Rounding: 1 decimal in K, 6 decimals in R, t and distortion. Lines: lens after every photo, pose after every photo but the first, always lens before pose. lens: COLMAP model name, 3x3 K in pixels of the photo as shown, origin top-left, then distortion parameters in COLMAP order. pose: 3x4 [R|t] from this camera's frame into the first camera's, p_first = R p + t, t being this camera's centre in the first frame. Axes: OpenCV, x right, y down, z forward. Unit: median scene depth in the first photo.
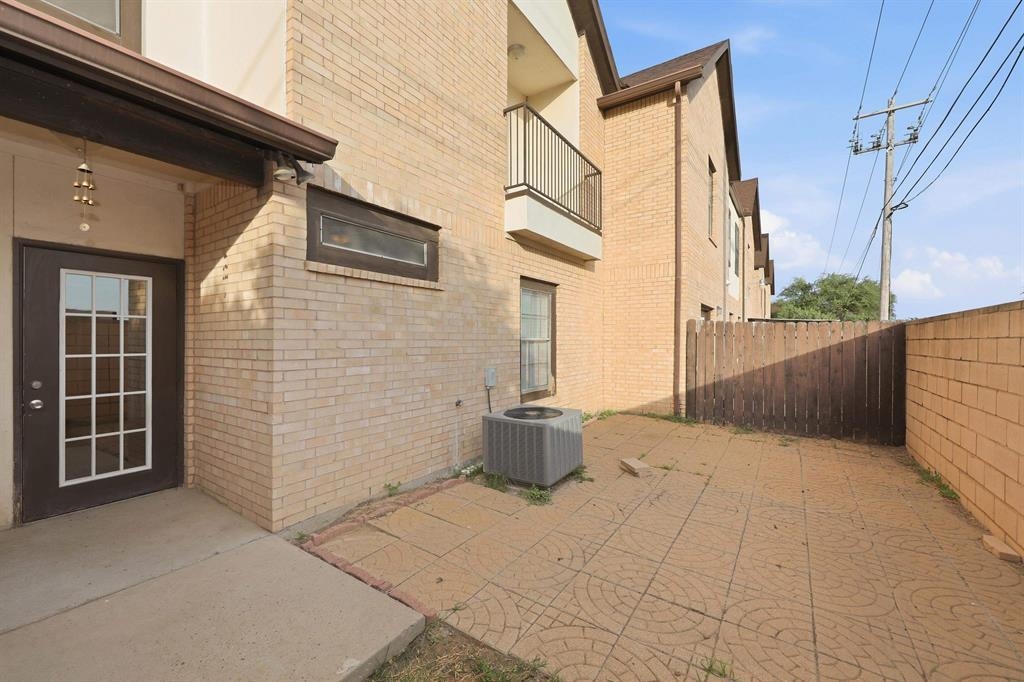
lens RADIAL K [[412.3, 0, 512.0], [0, 412.3, 341.0], [0, 0, 1]] dist [0.002113, 0.000028]
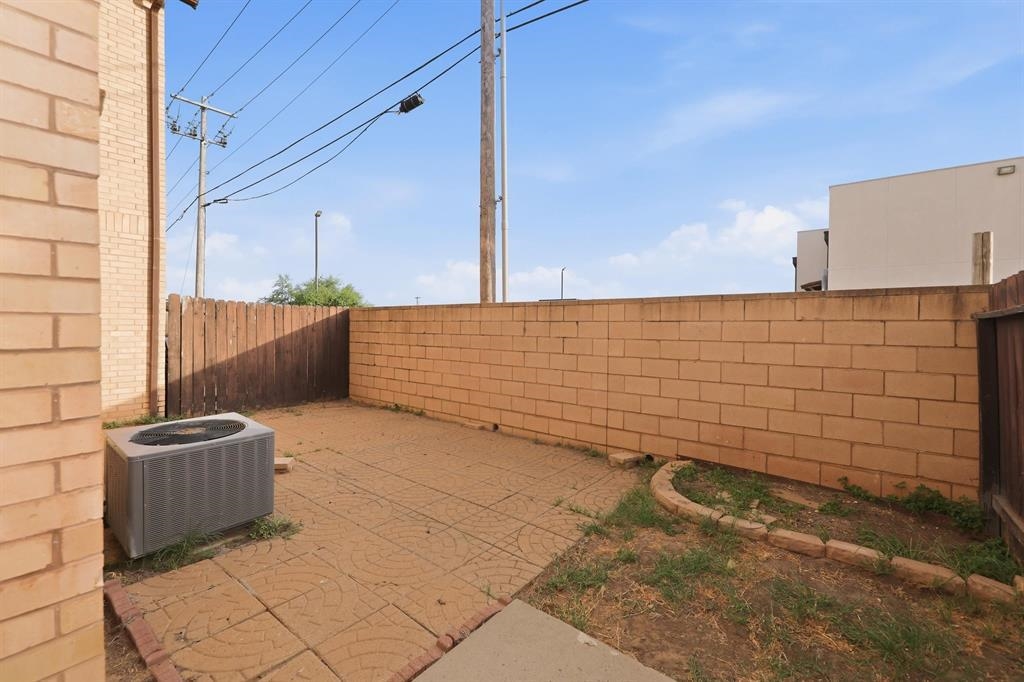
lens RADIAL K [[426.7, 0, 513.0], [0, 426.7, 330.6], [0, 0, 1]] dist [0.000690, -0.000295]
pose [[0.074734, -0.017833, 0.997044, -0.388756], [-0.005409, 0.999818, 0.018288, 0.000219], [-0.997189, -0.006760, 0.074624, 0.296168]]
